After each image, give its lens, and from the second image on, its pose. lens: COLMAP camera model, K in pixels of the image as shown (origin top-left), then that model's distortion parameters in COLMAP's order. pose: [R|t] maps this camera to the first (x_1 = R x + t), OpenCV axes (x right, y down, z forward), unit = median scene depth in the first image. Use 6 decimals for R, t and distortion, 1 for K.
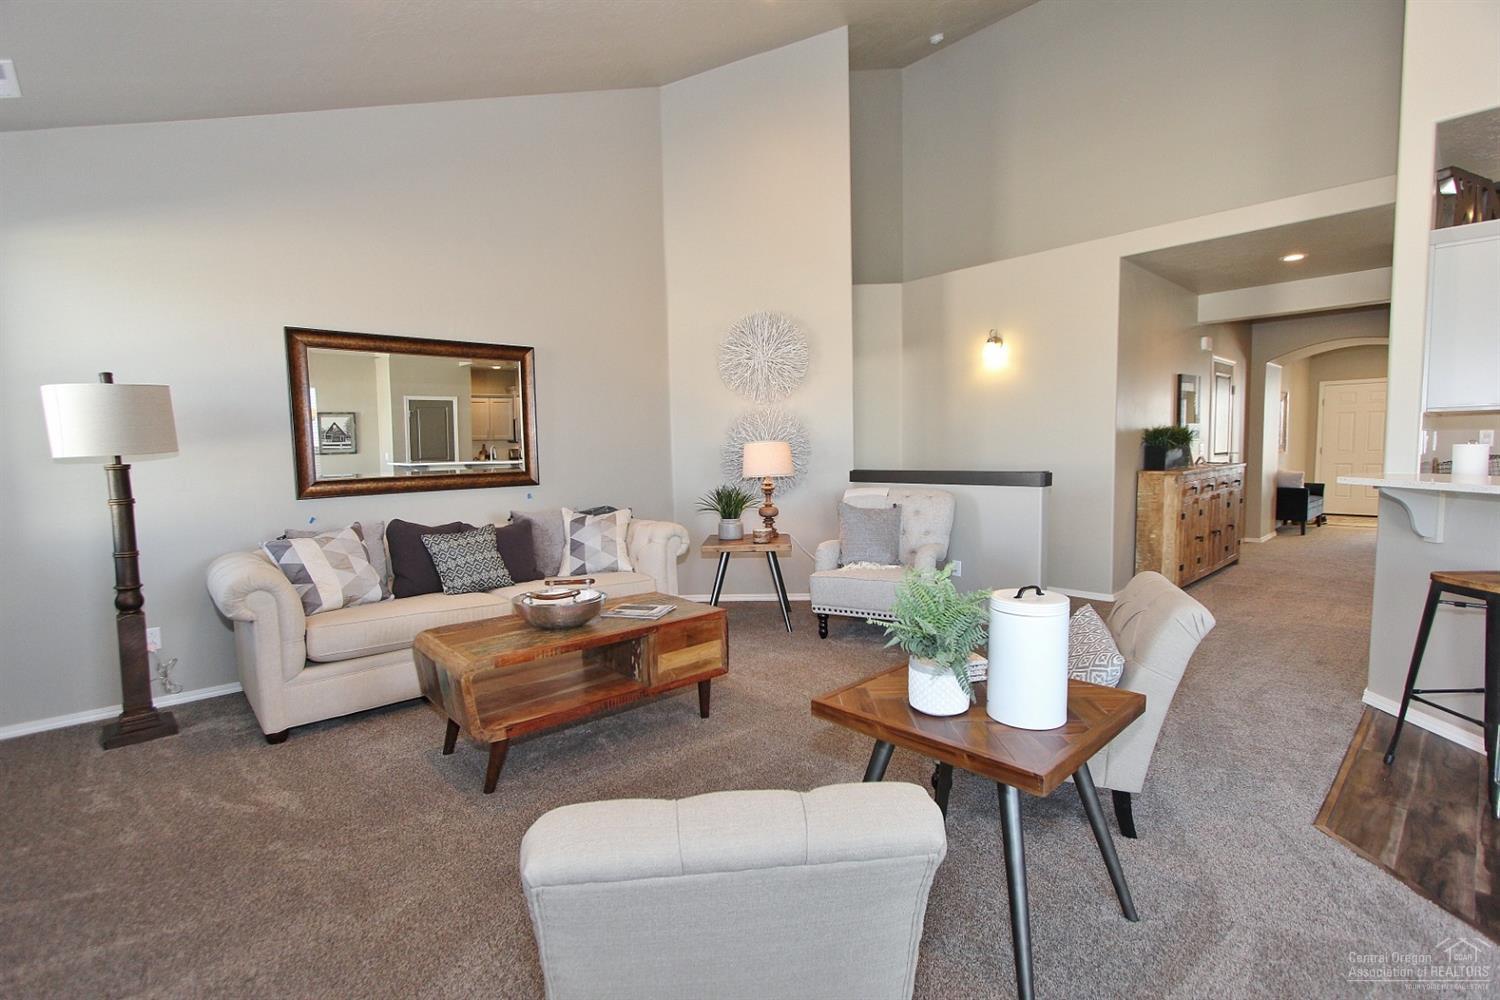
lens RADIAL K [[692.5, 0, 748.2], [0, 692.5, 499.9], [0, 0, 1]] dist [-0.019626, 0.003040]
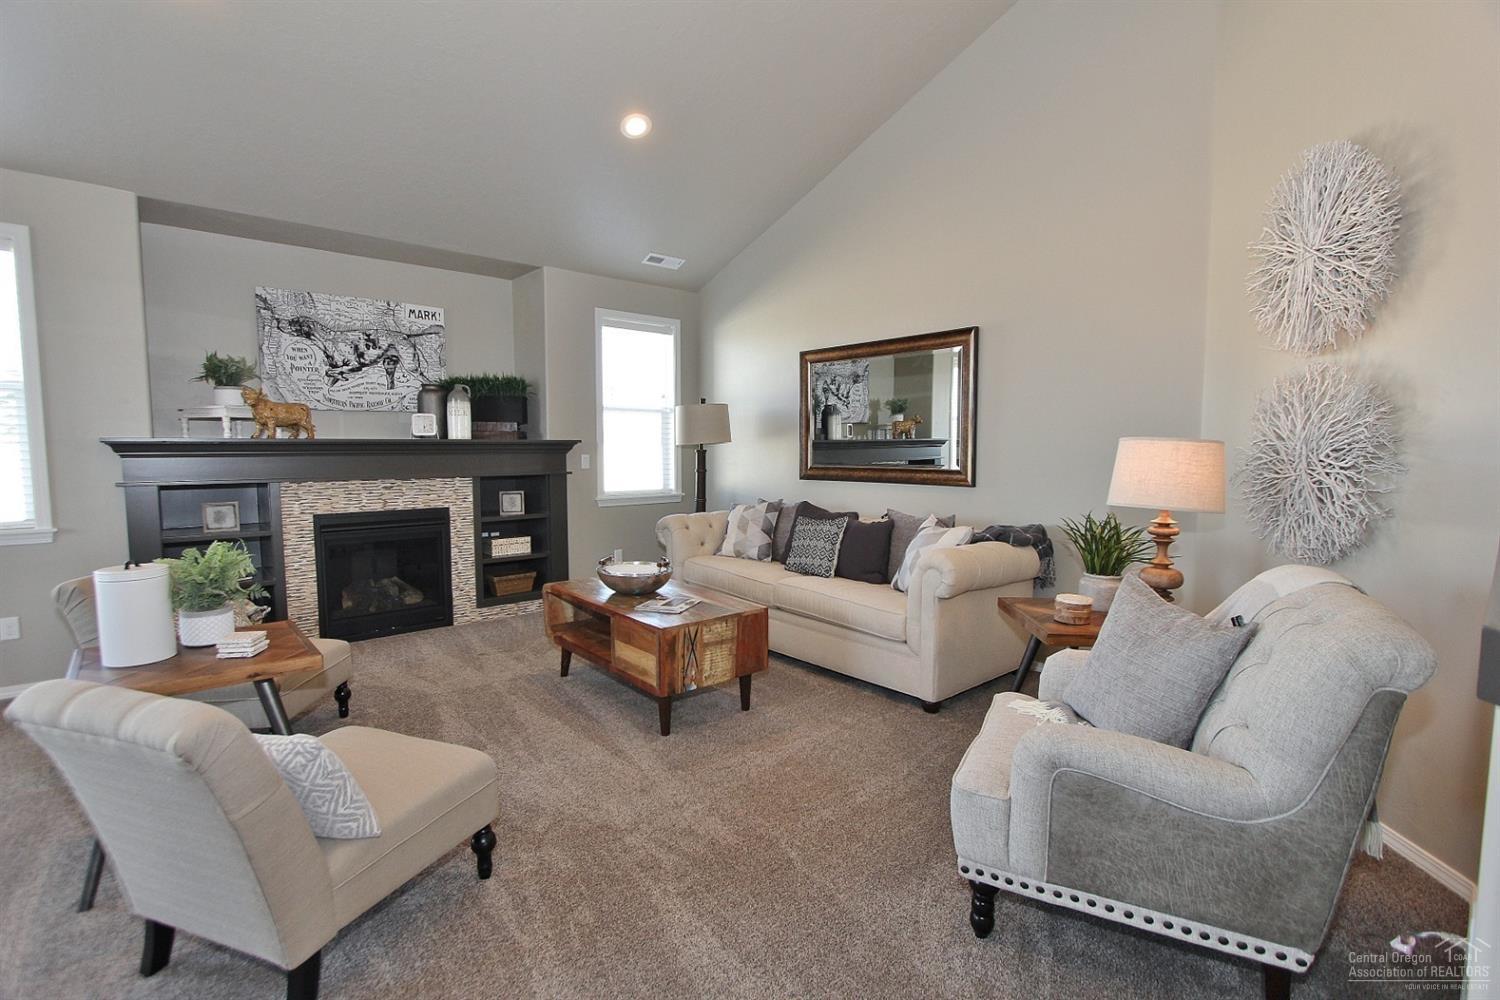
lens RADIAL K [[692.5, 0, 743.6], [0, 692.5, 504.7], [0, 0, 1]] dist [-0.019626, 0.003040]
pose [[-0.030006, 0.103908, -0.994134, 0.625936], [-0.077676, 0.991332, 0.105960, -0.077410], [0.996527, 0.080399, -0.021675, 0.824359]]
